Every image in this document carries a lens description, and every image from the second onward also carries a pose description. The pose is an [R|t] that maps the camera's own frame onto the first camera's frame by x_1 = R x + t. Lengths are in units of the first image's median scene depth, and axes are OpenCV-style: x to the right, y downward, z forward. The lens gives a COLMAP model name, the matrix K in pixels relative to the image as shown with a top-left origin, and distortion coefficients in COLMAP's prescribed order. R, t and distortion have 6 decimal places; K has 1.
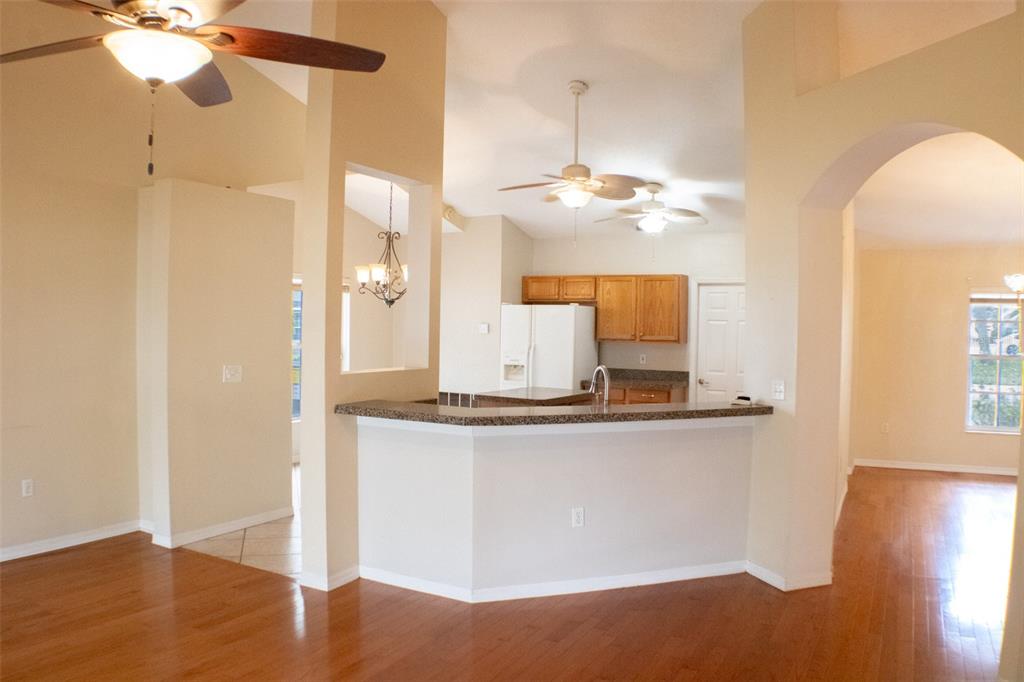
lens RADIAL K [[778.8, 0, 512.0], [0, 778.8, 341.0], [0, 0, 1]] dist [-0.231533, 0.100666]
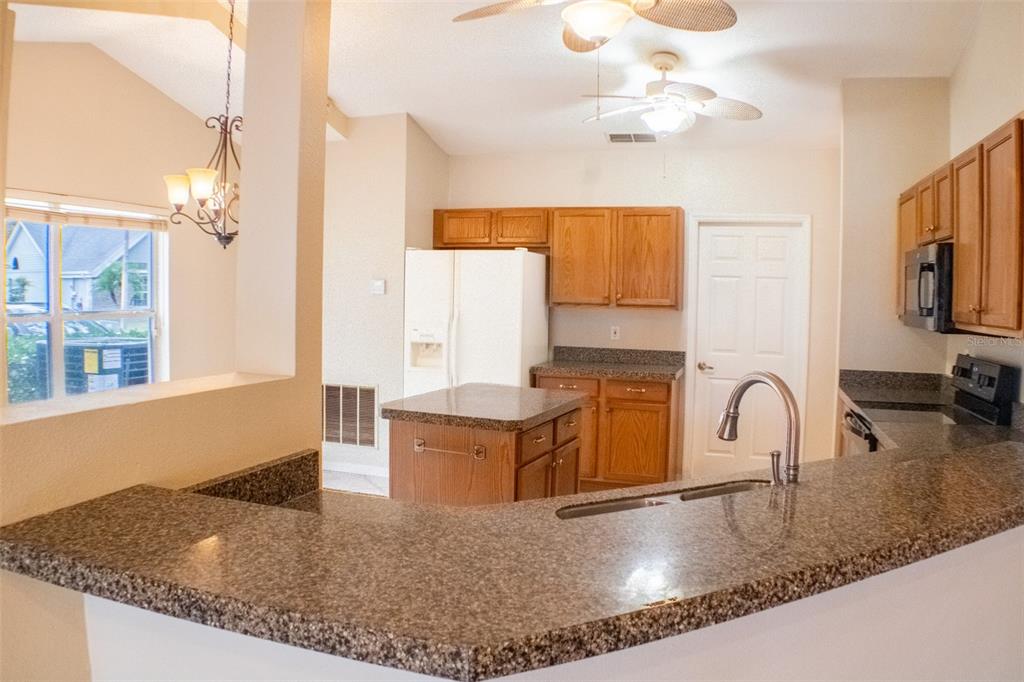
lens RADIAL K [[778.8, 0, 512.0], [0, 778.8, 341.0], [0, 0, 1]] dist [-0.231533, 0.100666]
pose [[0.984869, -0.006878, 0.173162, -0.039083], [-0.000976, 0.998976, 0.045230, -0.000162], [-0.173296, -0.044714, 0.983854, 0.355712]]
